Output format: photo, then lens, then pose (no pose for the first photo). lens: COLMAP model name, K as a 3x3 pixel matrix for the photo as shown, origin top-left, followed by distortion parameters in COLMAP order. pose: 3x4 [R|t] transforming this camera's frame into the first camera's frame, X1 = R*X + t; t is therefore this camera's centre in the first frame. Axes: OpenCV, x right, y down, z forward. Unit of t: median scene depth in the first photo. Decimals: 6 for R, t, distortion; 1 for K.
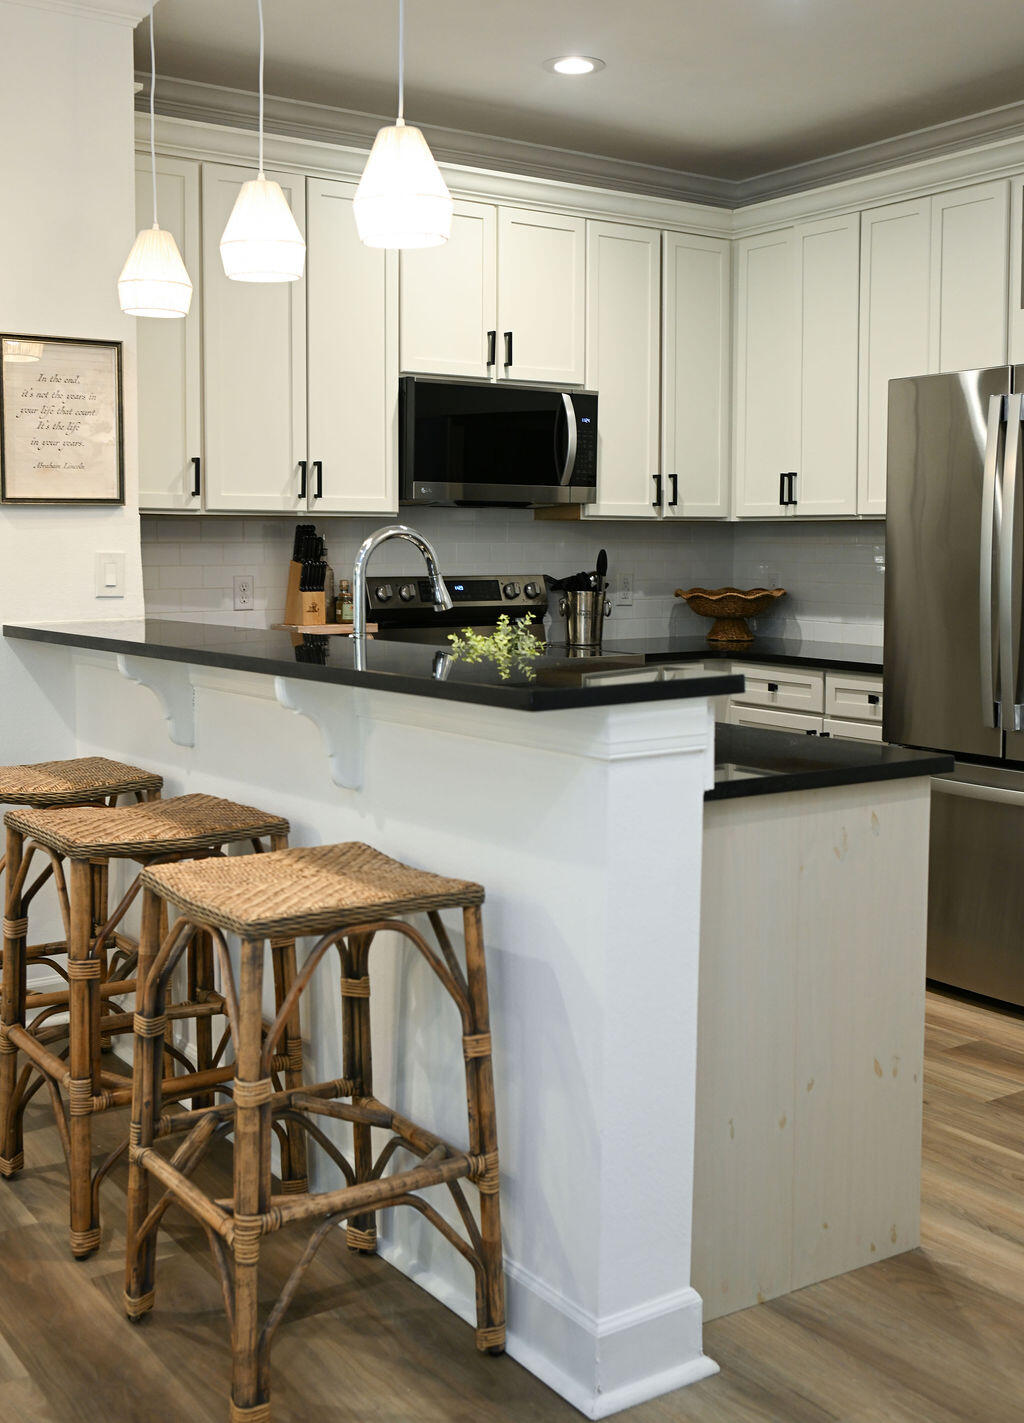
lens RADIAL K [[1524.0, 0, 517.4], [0, 1524.0, 675.3], [0, 0, 1]] dist [-0.008998, -0.011350]
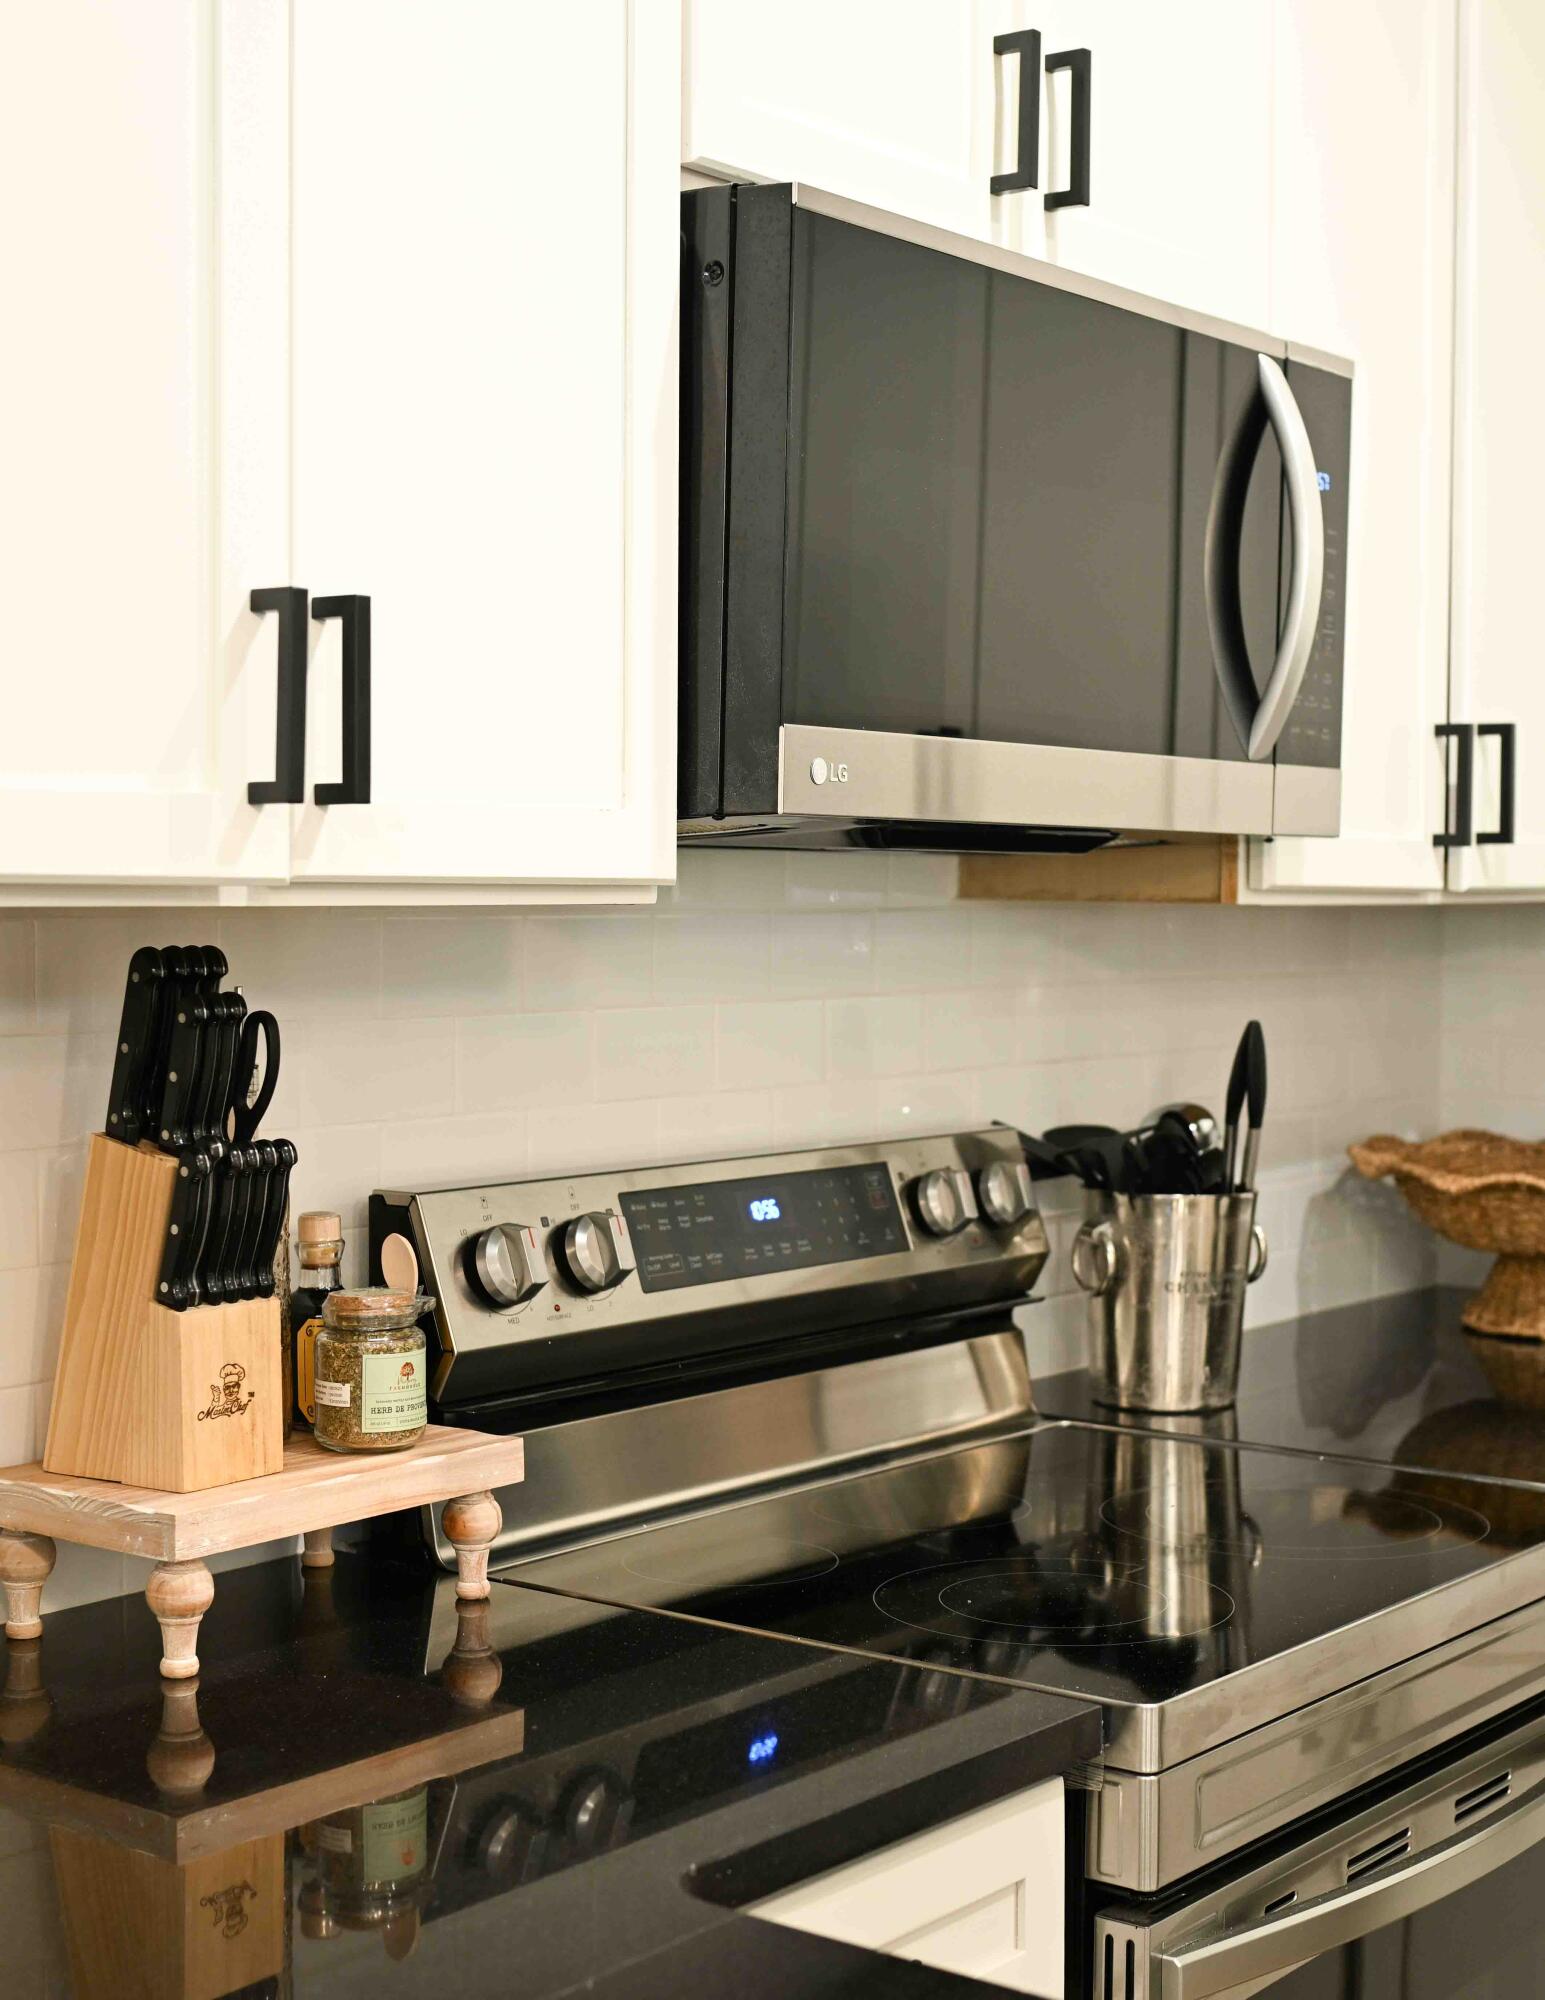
lens RADIAL K [[2872.3, 0, 776.5], [0, 2872.3, 1032.8], [0, 0, 1]] dist [-0.007189, 0.076402]
pose [[0.956407, -0.012508, 0.291769, -0.166494], [0.022911, 0.999217, -0.032264, -0.072918], [-0.291137, 0.037542, 0.955945, 0.624426]]
